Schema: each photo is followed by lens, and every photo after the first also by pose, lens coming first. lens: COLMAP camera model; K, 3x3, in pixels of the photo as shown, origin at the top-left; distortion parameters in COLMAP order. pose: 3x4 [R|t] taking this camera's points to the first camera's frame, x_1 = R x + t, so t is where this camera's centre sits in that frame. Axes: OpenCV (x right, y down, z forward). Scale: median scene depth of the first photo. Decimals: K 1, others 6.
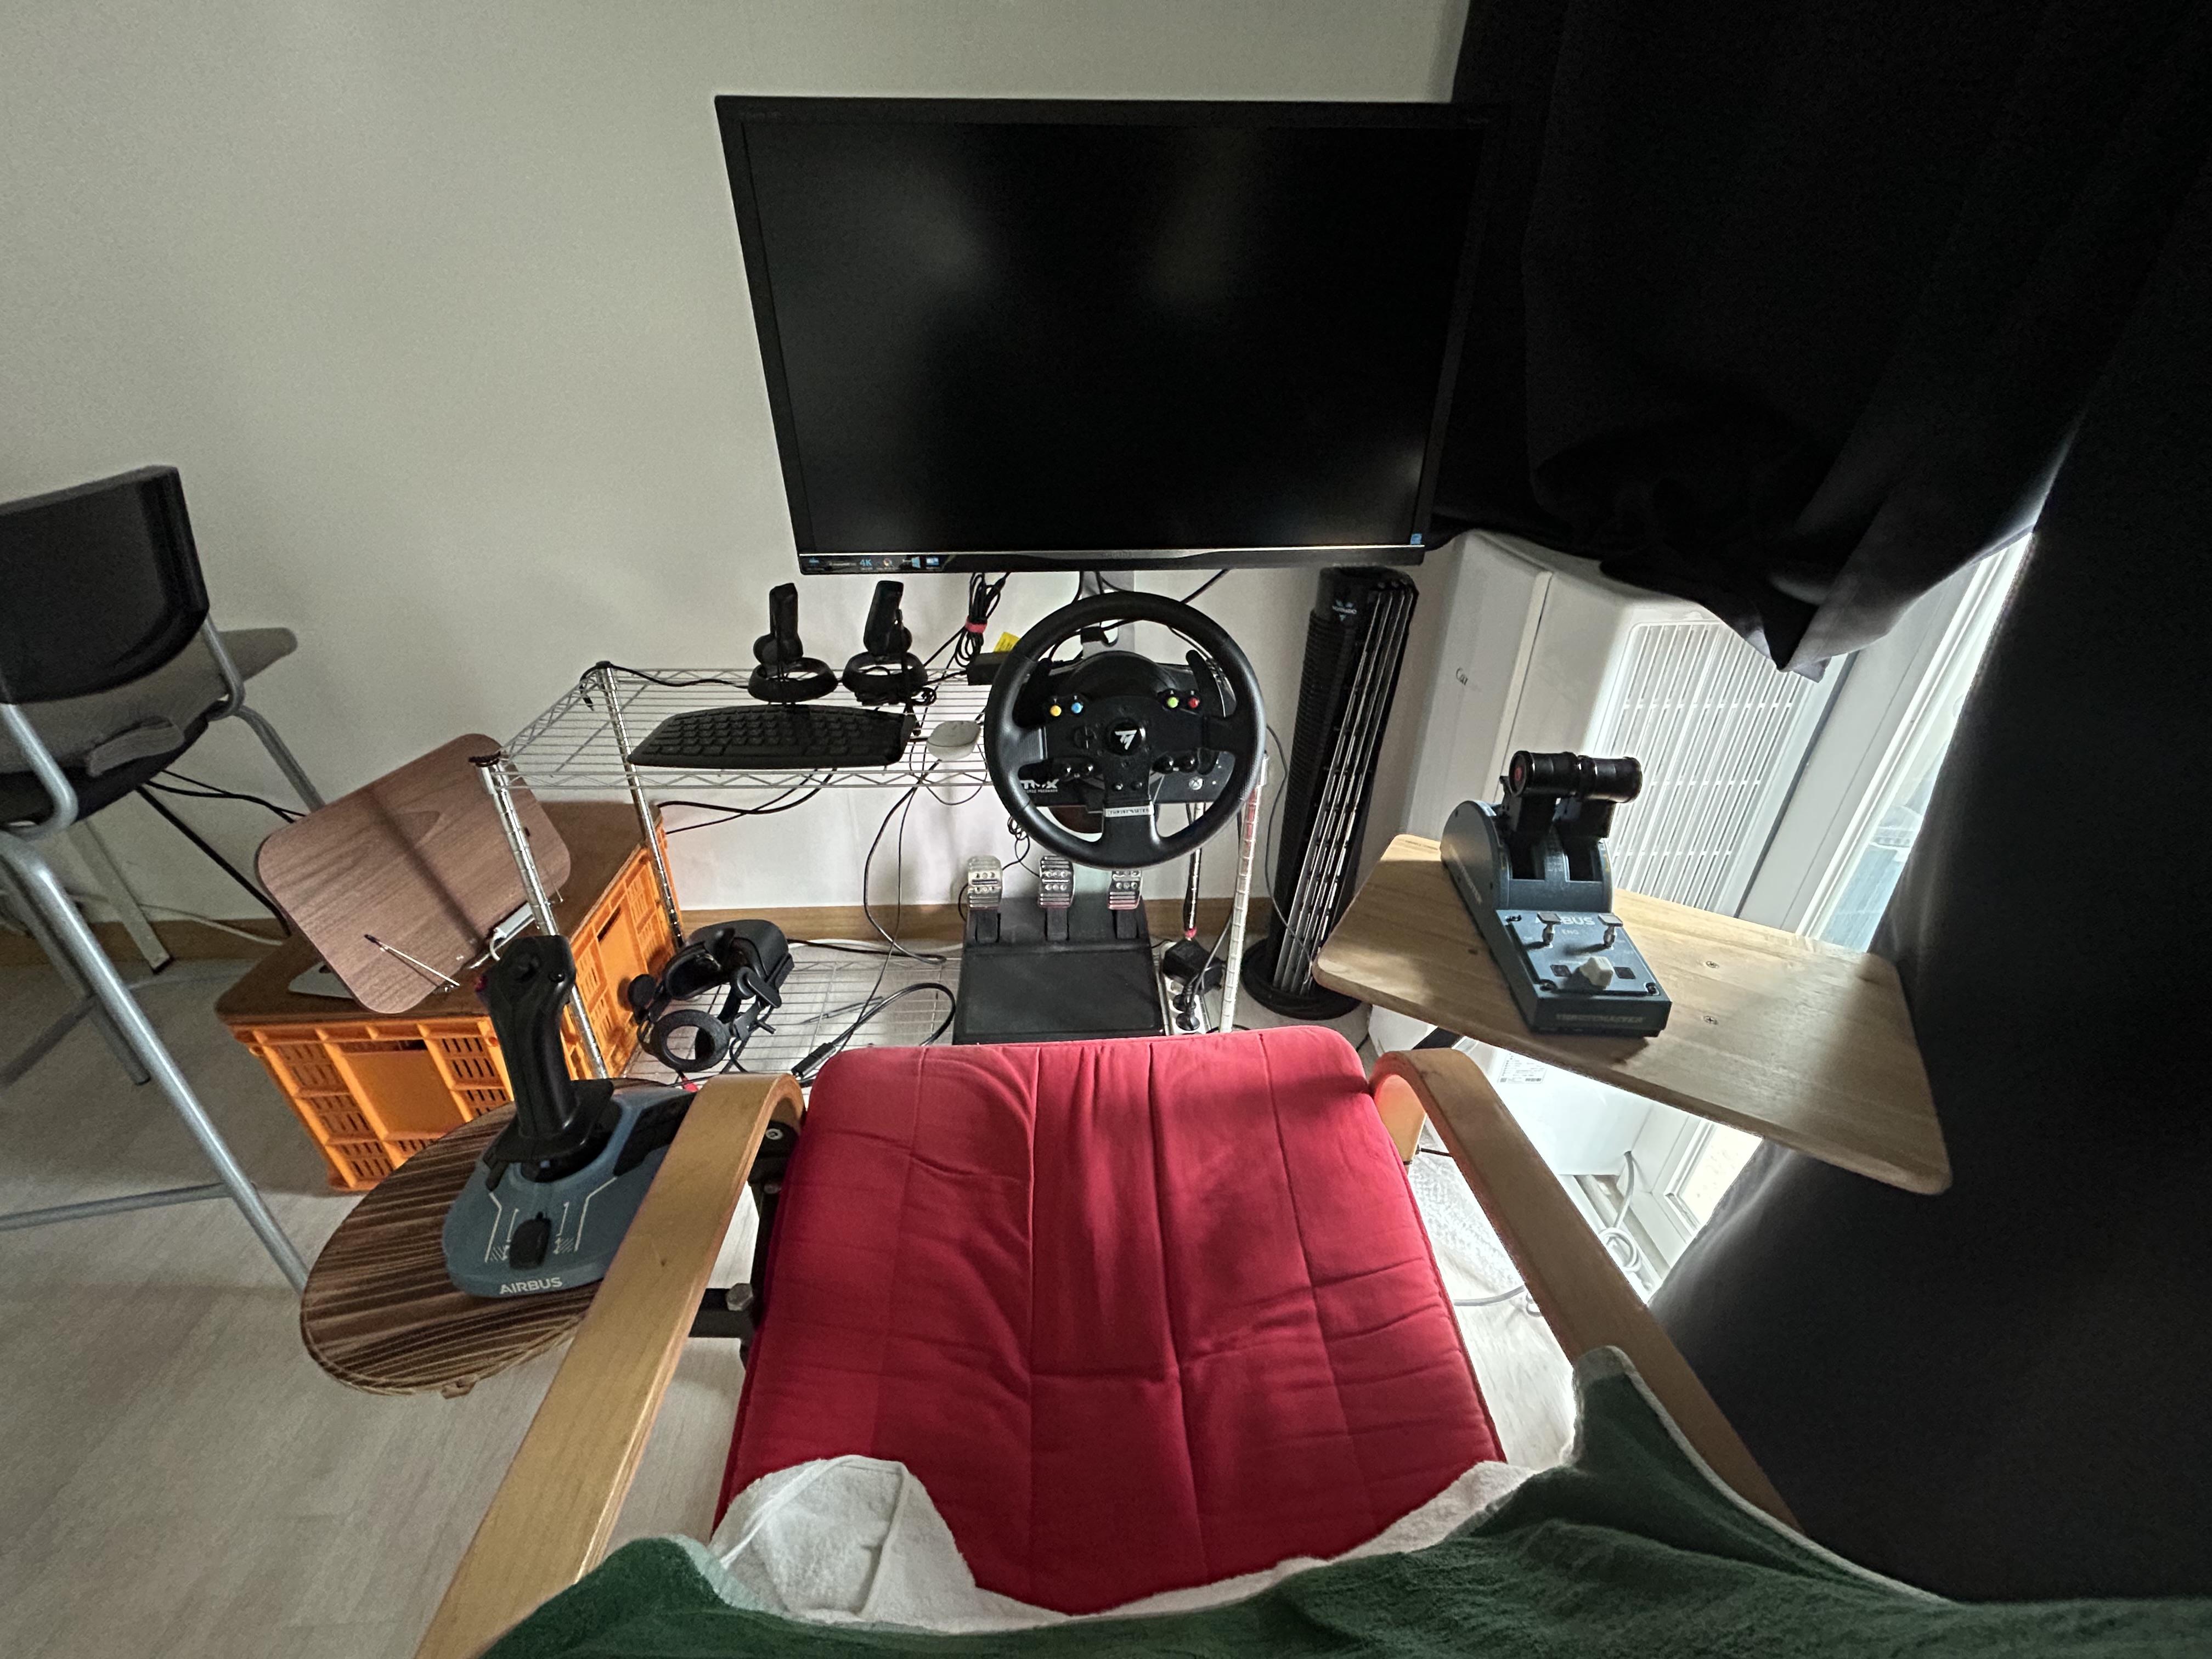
lens RADIAL K [[897.7, 0, 1103.9], [0, 897.7, 825.5], [0, 0, 1]] dist [0.001420, 0.000438]
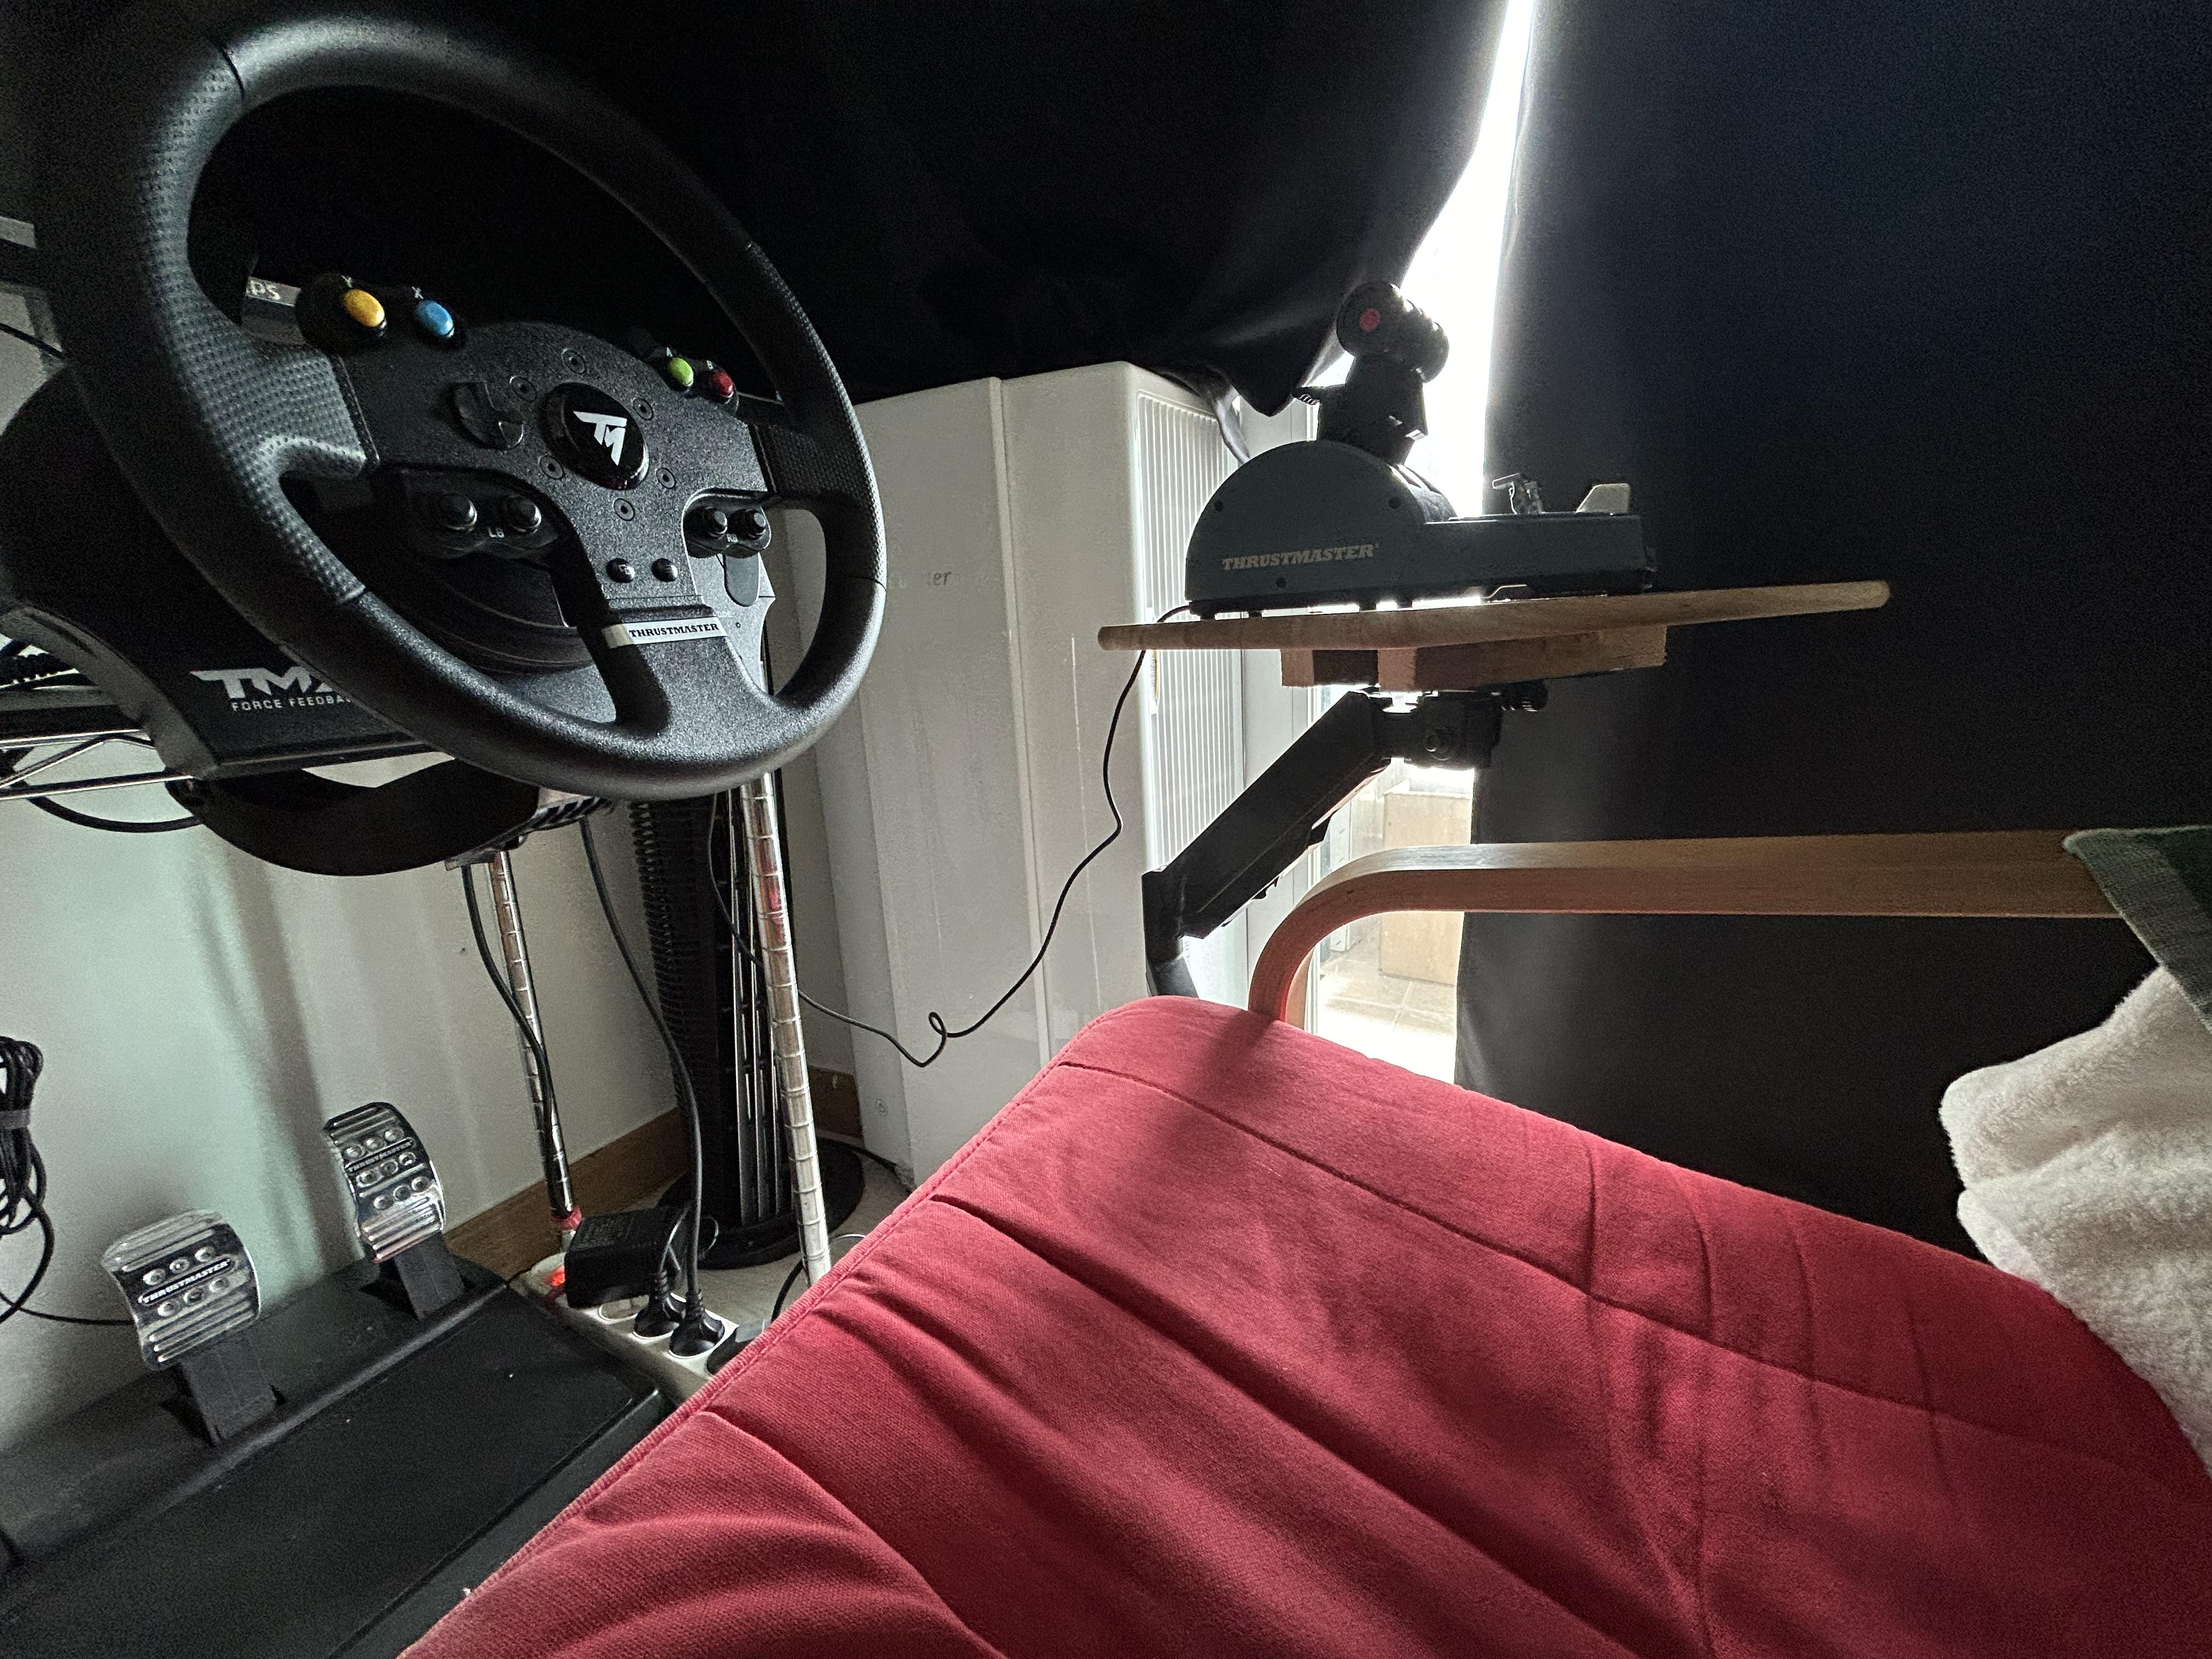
lens RADIAL K [[897.7, 0, 1103.9], [0, 897.7, 825.5], [0, 0, 1]] dist [0.001420, 0.000438]
pose [[0.516117, -0.222745, 0.827047, -0.181275], [0.473940, 0.878569, -0.059140, 0.141375], [-0.713445, 0.422494, 0.559013, 0.586295]]
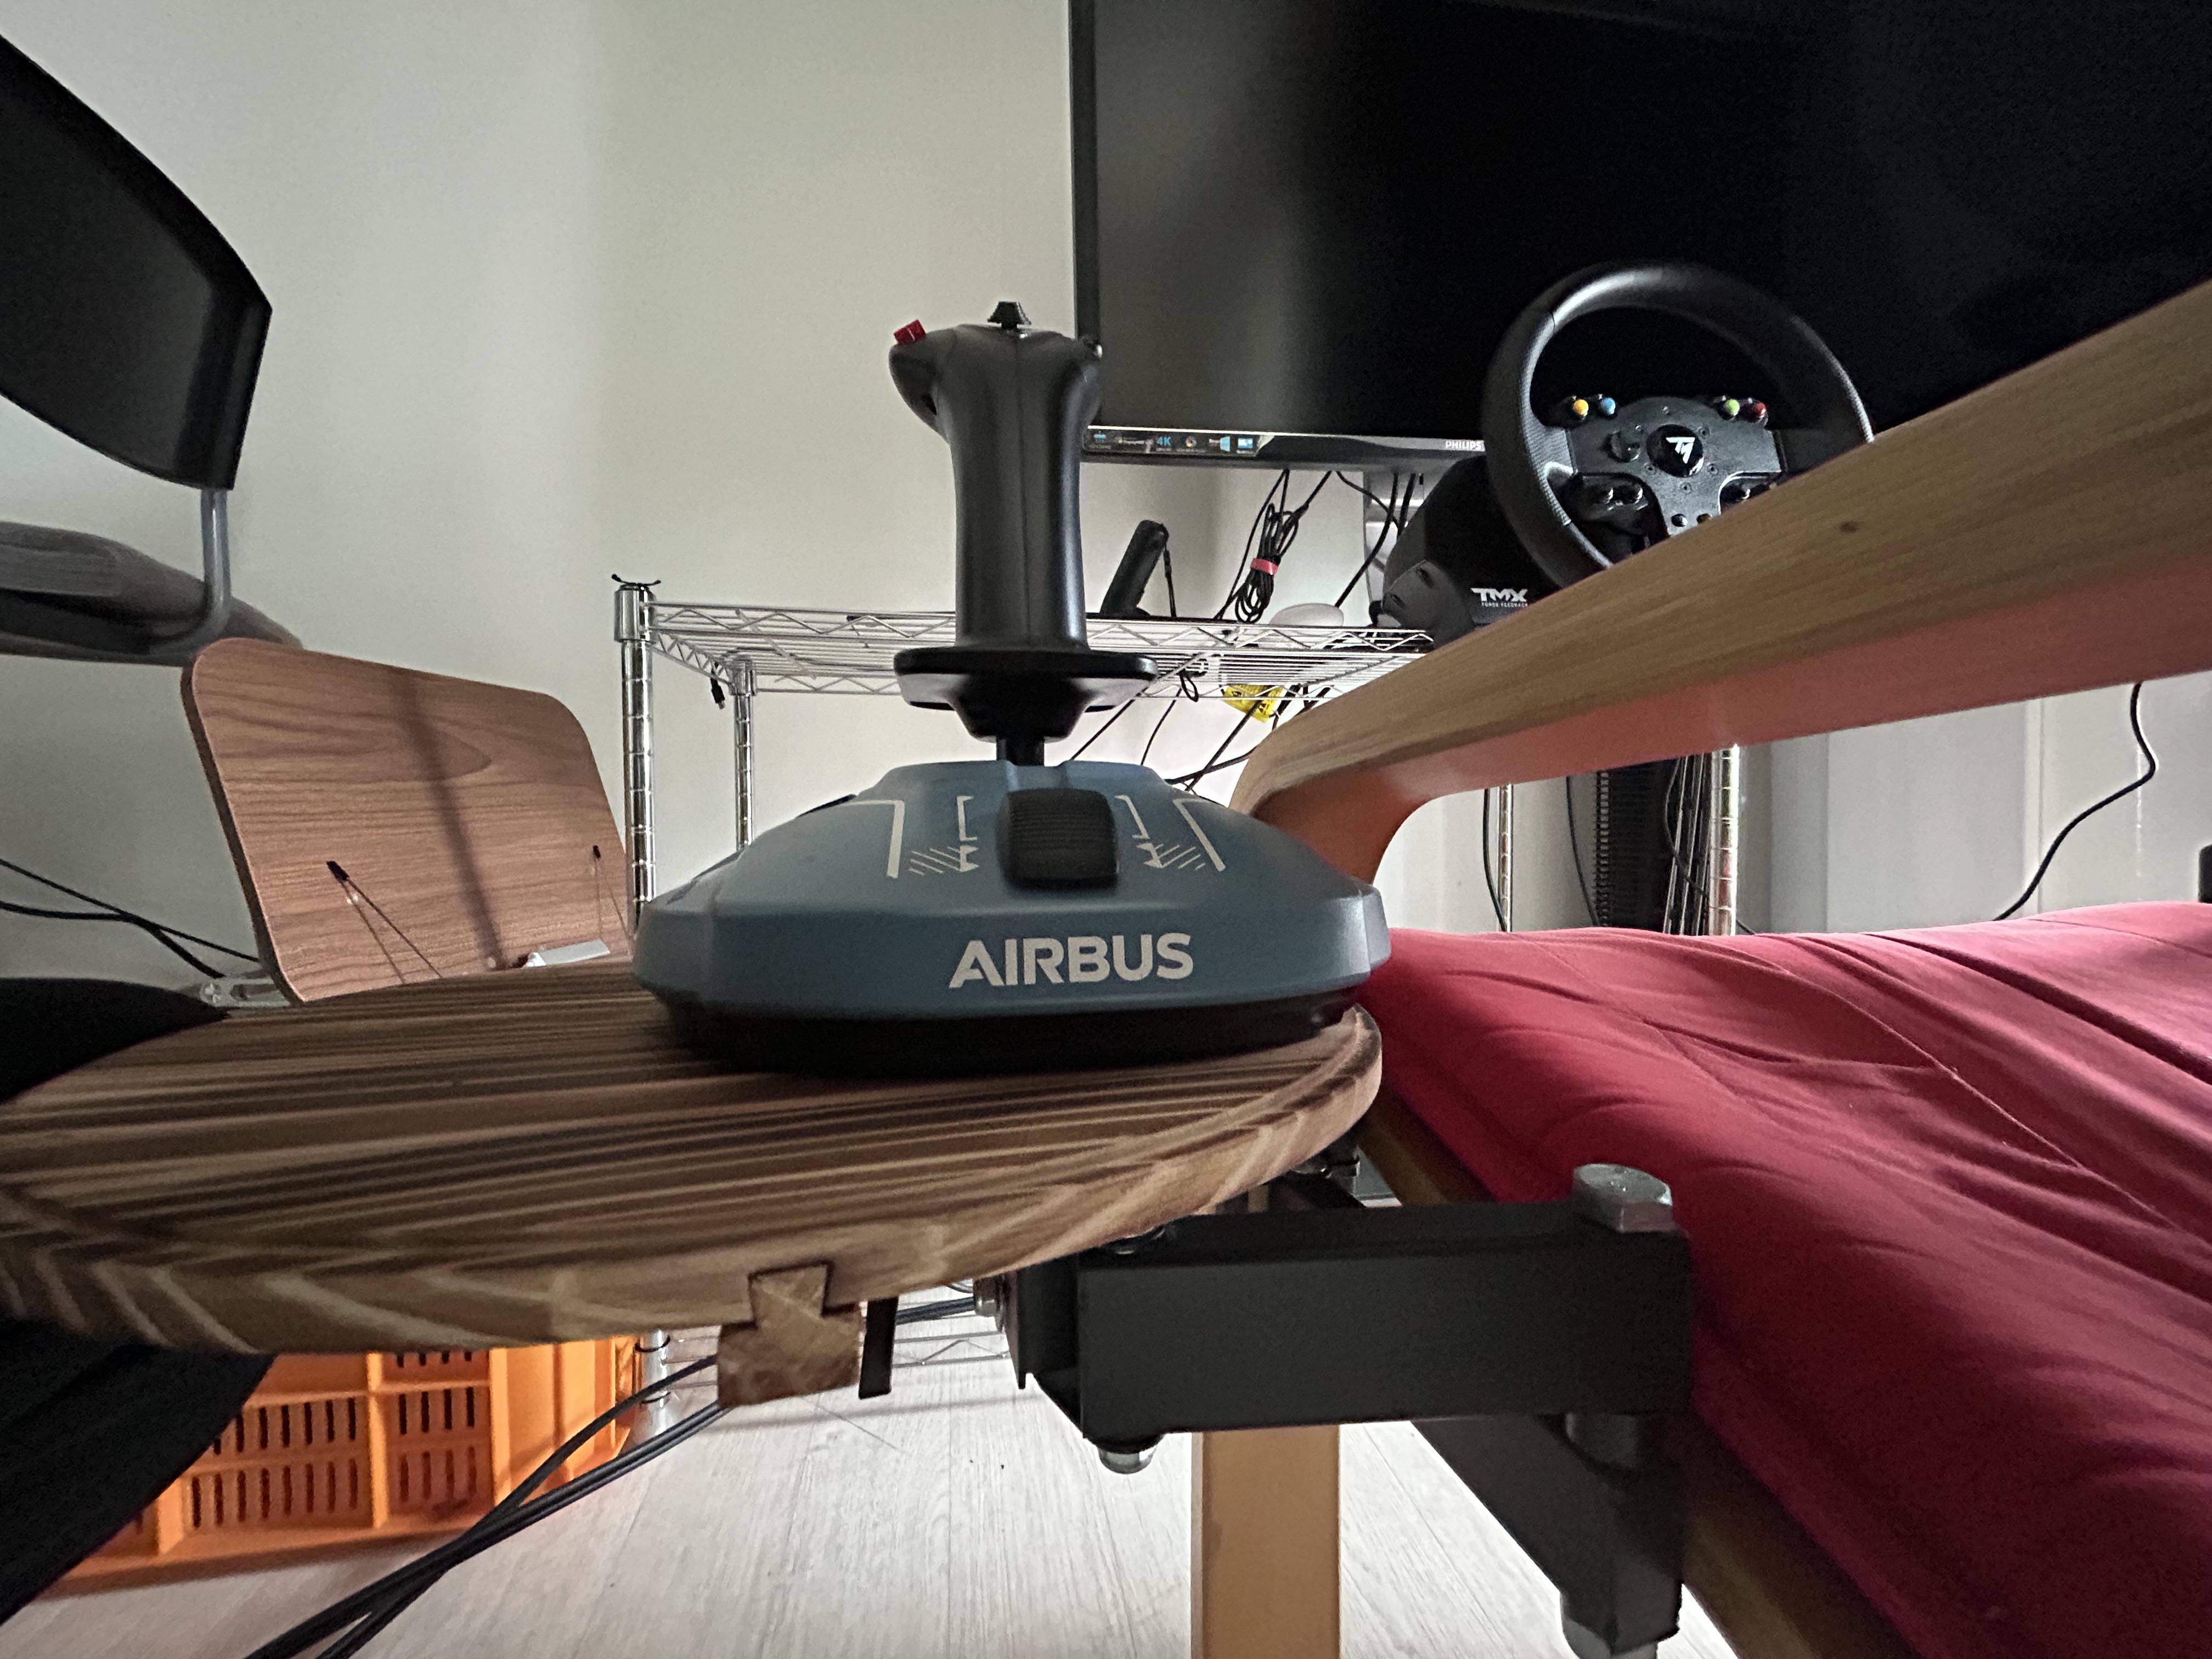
lens RADIAL K [[897.7, 0, 1103.9], [0, 897.7, 825.5], [0, 0, 1]] dist [0.001420, 0.000438]
pose [[0.995713, -0.030201, 0.087427, -0.394559], [0.067655, 0.882332, -0.465739, 0.362875], [-0.063074, 0.469657, 0.880593, 0.469284]]
